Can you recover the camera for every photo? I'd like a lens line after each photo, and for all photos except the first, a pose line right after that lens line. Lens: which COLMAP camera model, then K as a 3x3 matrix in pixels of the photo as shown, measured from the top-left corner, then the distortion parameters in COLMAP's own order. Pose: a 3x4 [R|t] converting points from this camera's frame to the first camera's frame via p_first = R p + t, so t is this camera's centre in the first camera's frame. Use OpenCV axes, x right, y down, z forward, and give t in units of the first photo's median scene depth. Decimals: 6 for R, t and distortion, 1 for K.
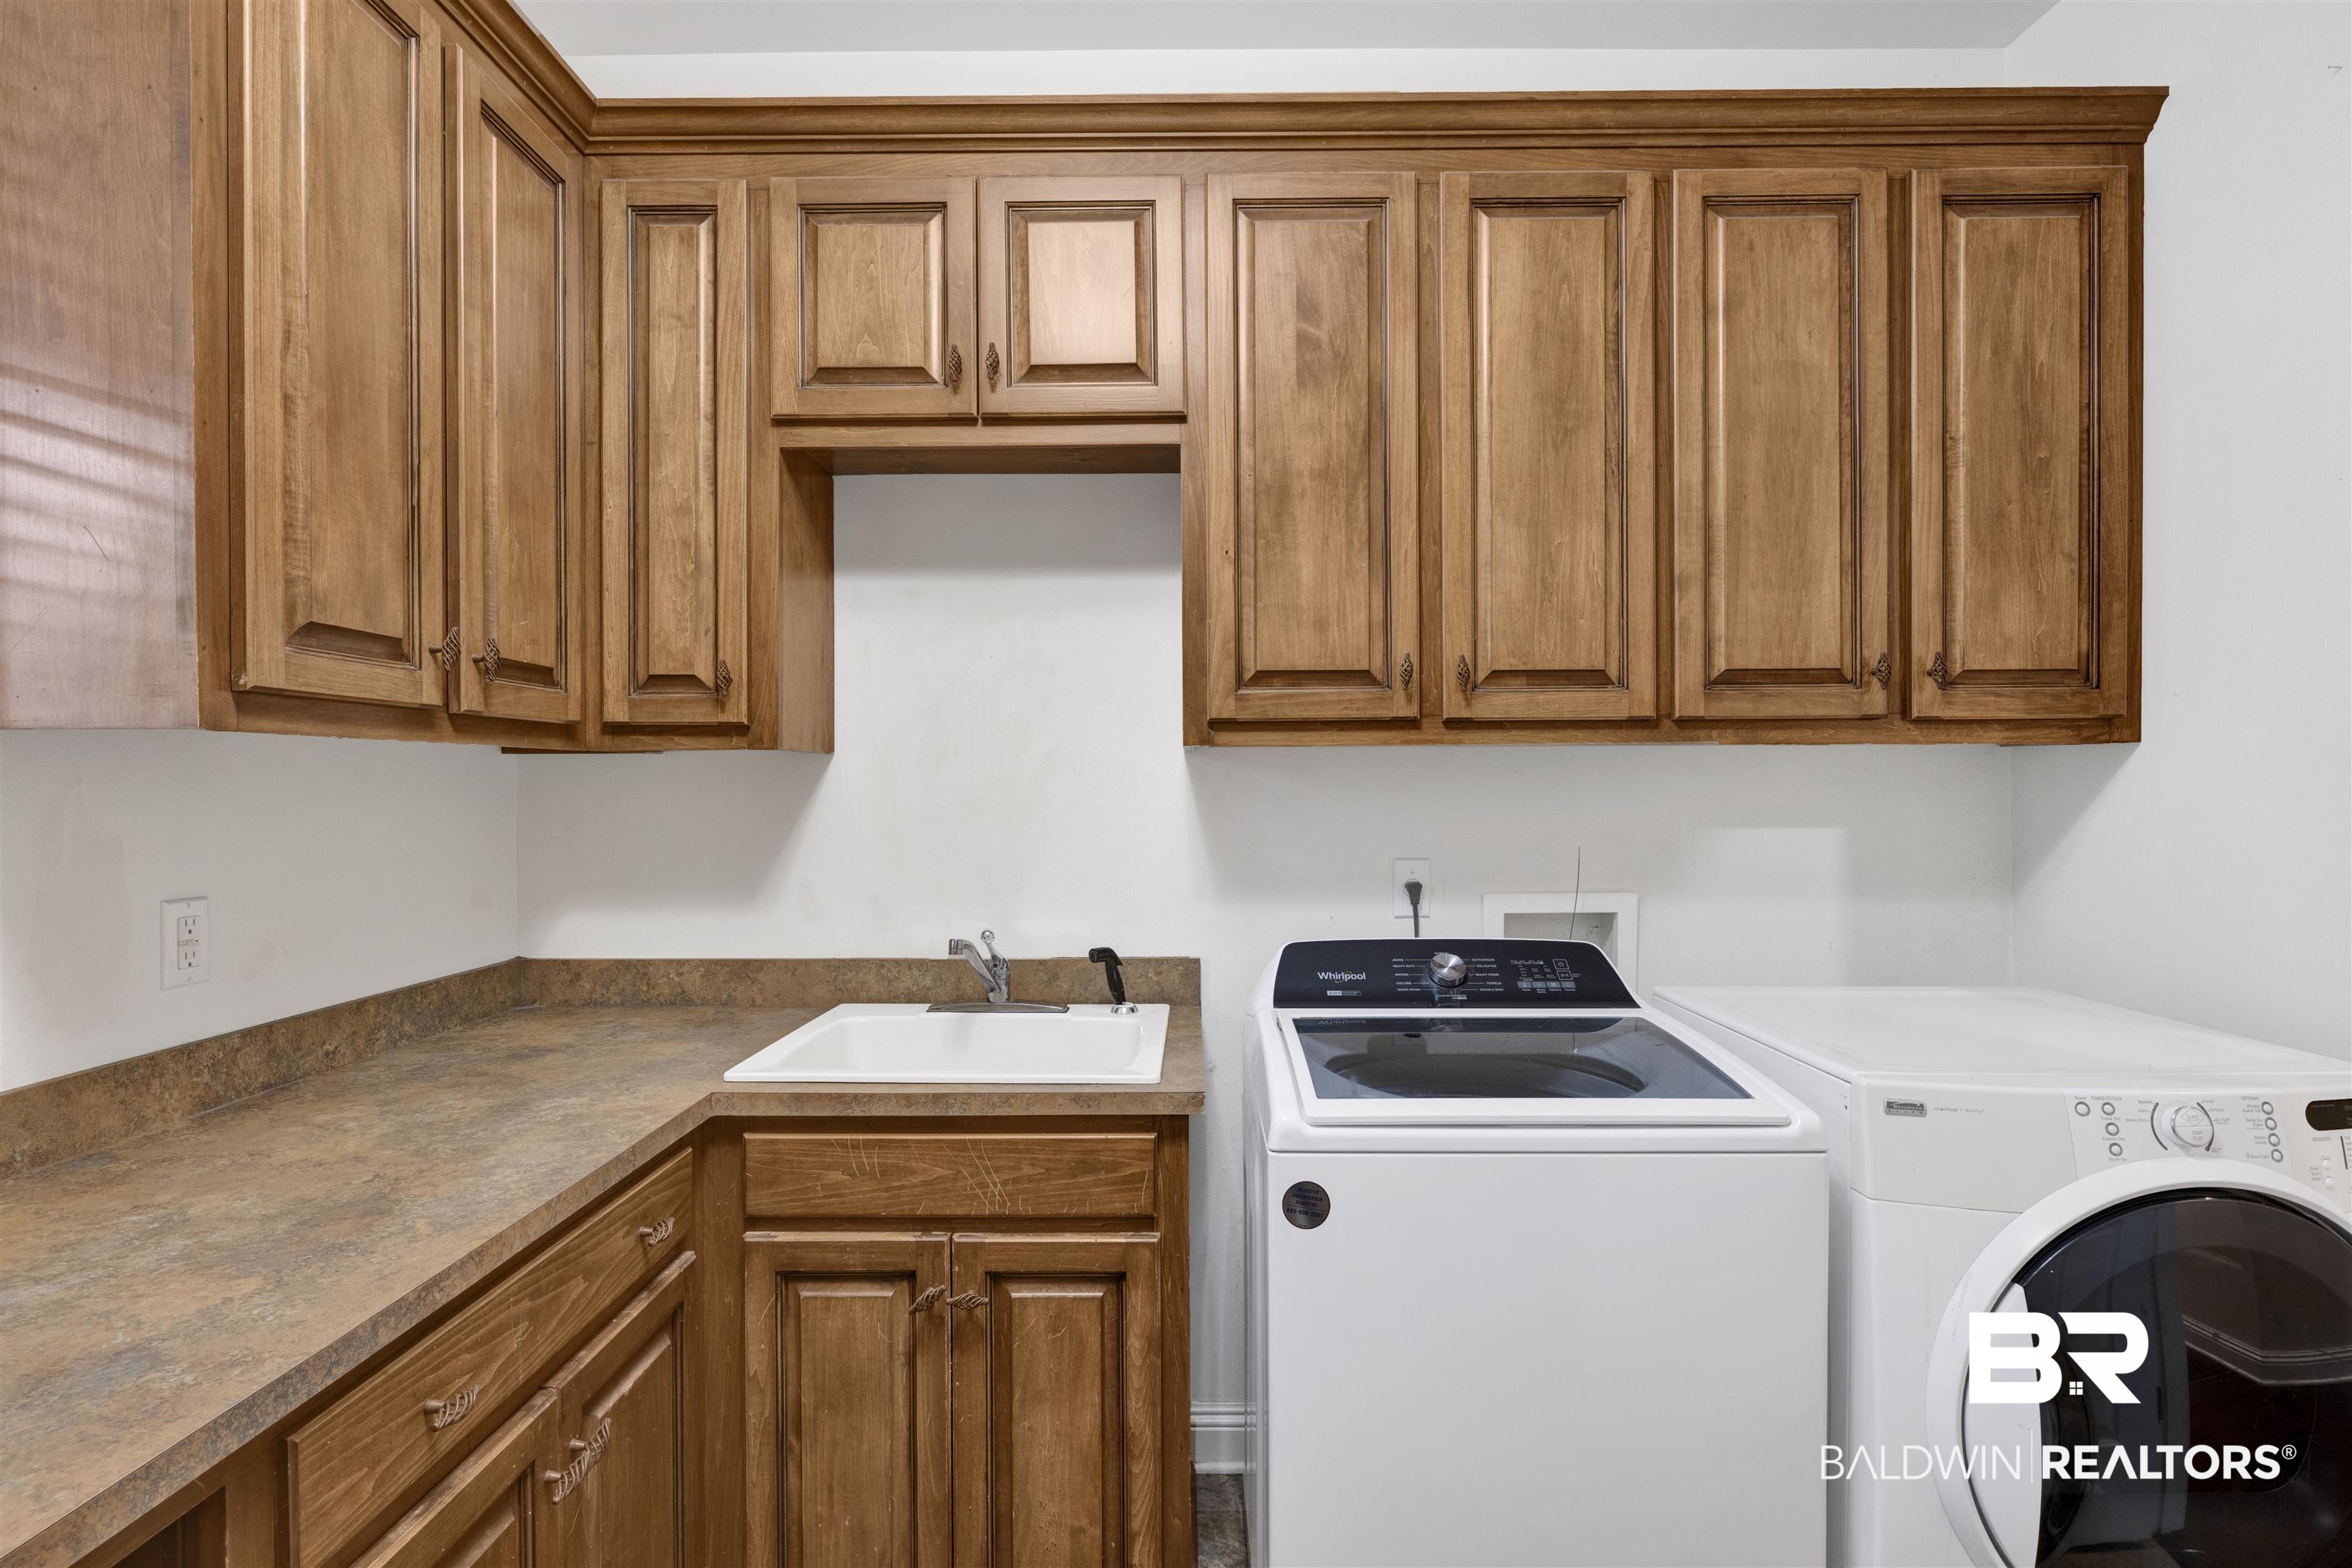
lens RADIAL K [[1150.3, 0, 1185.7], [0, 1150.3, 784.7], [0, 0, 1]] dist [-0.002170, 0.000639]
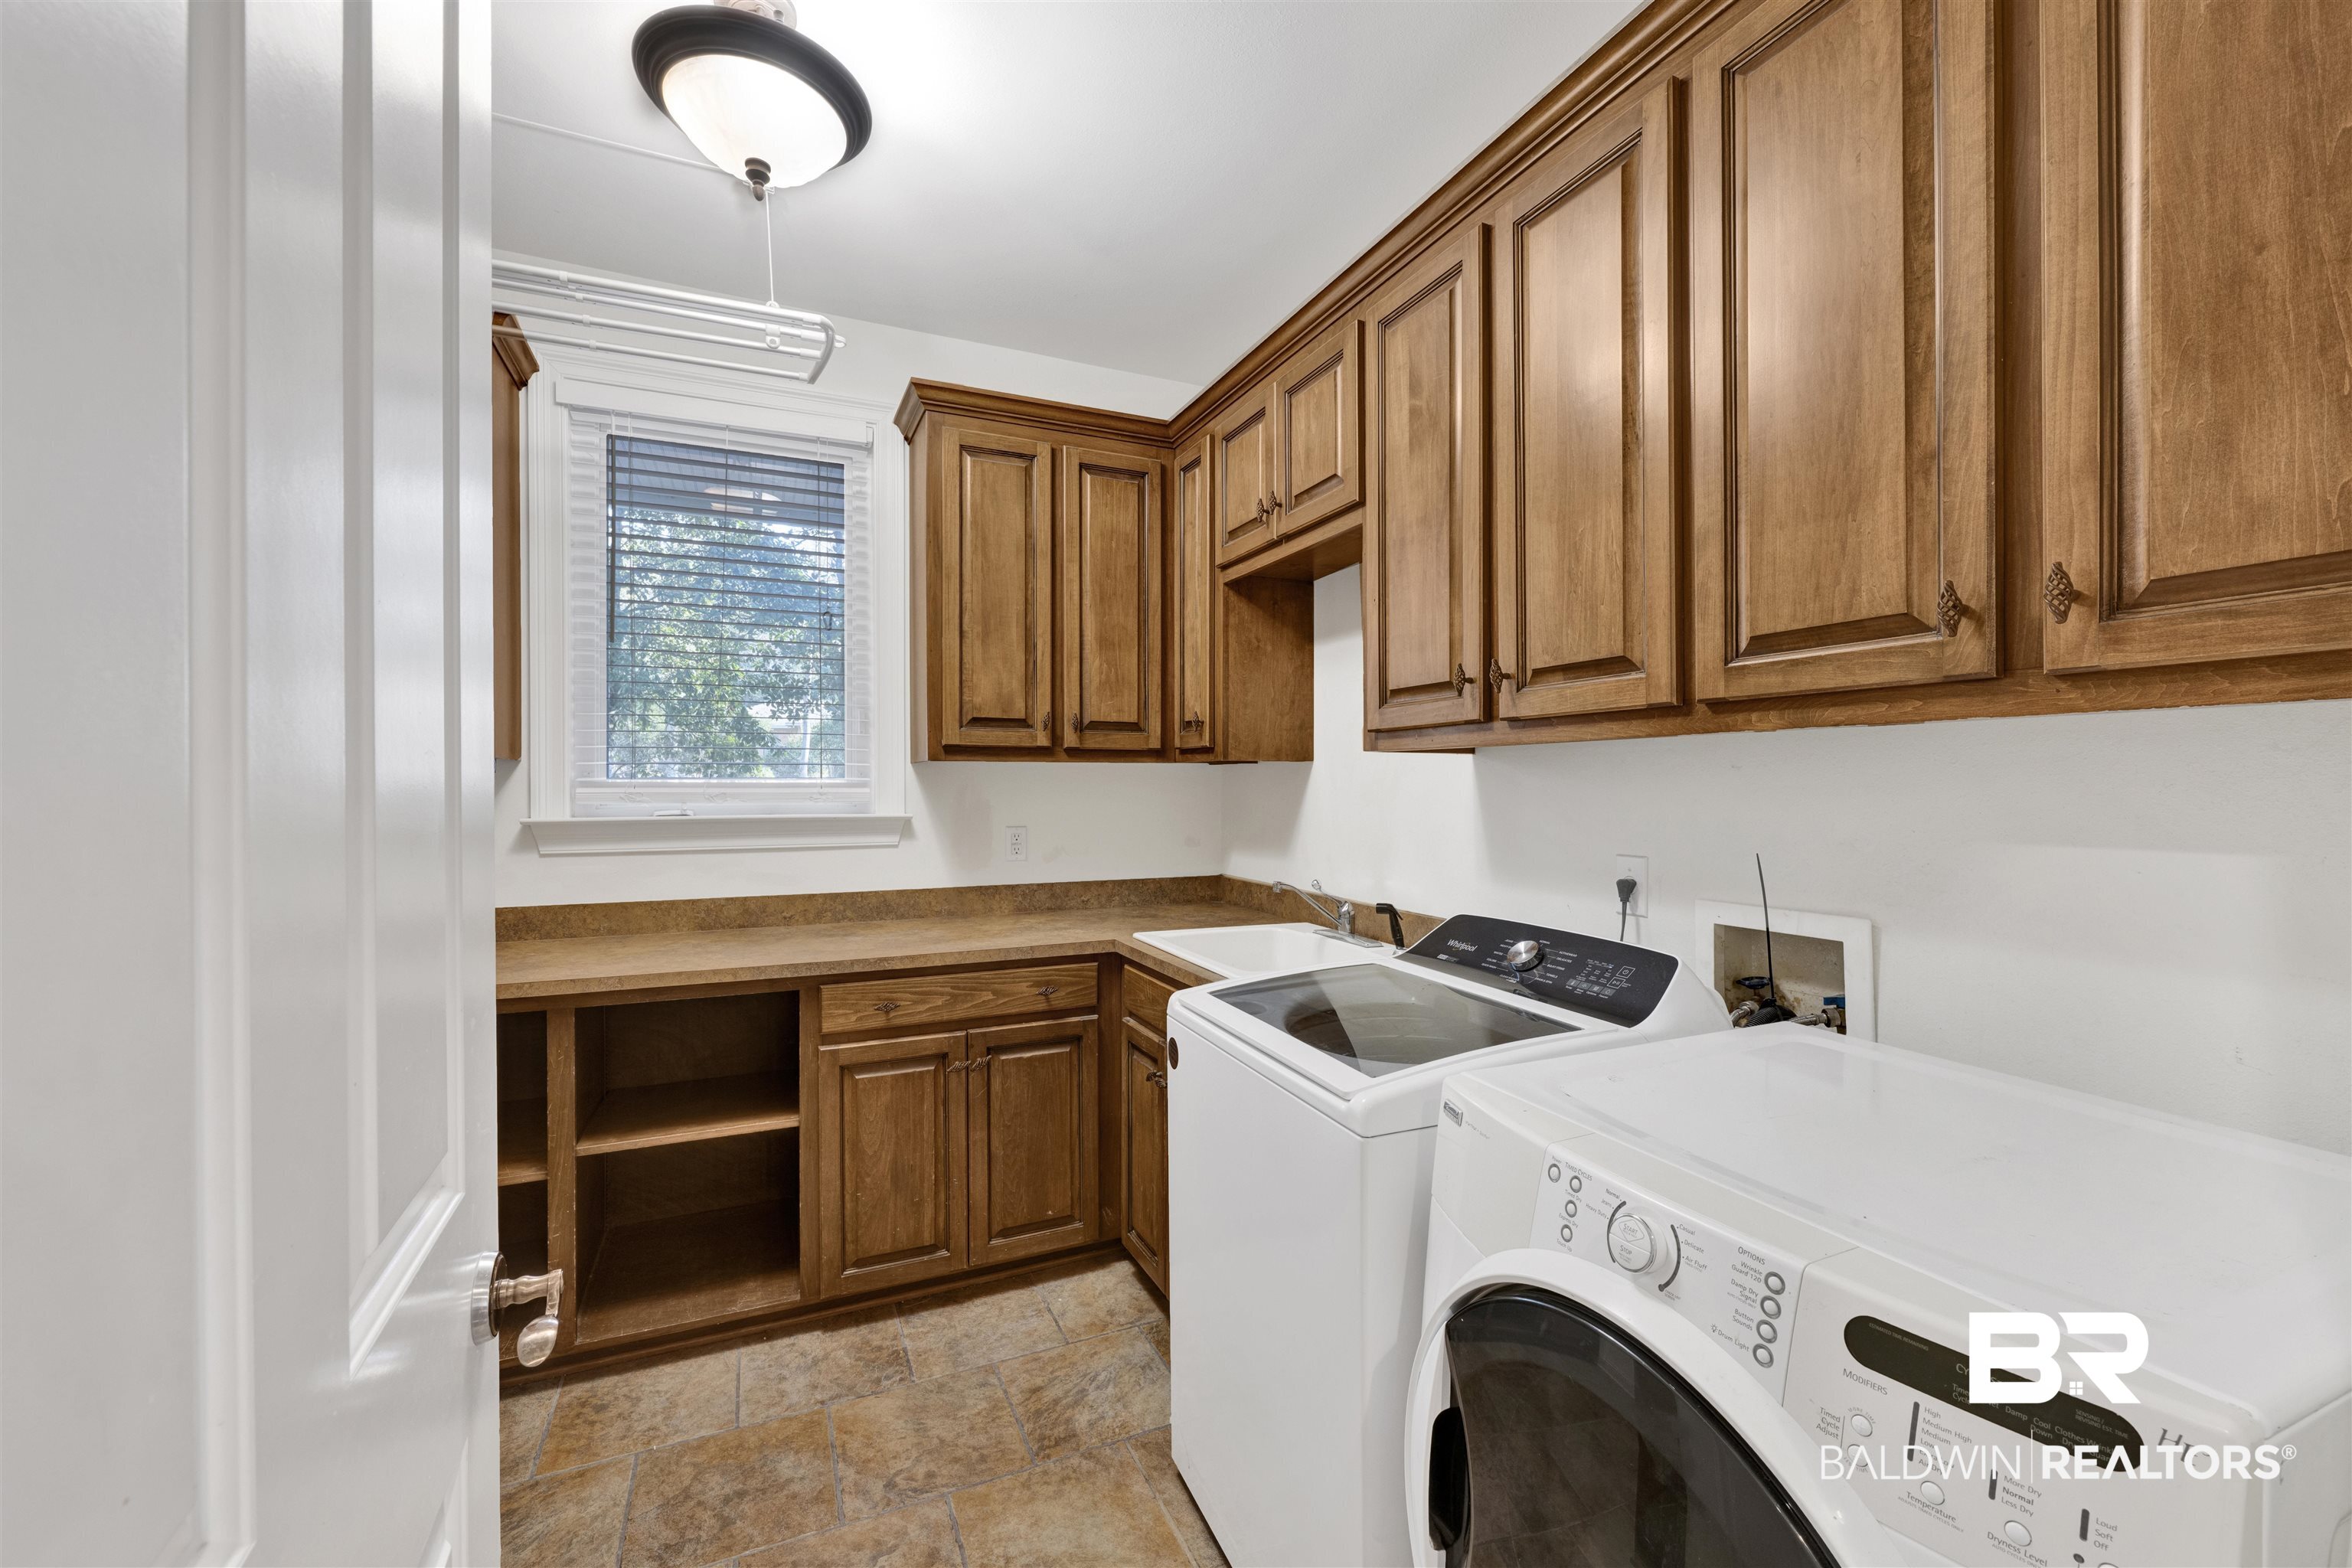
lens RADIAL K [[962.9, 0, 1198.0], [0, 962.9, 782.2], [0, 0, 1]] dist [0.006411, -0.000673]
pose [[0.418753, 0.000735, -0.908100, 0.922074], [-0.000971, 0.999999, 0.000362, 0.001327], [0.908100, 0.000731, 0.418753, 0.367271]]
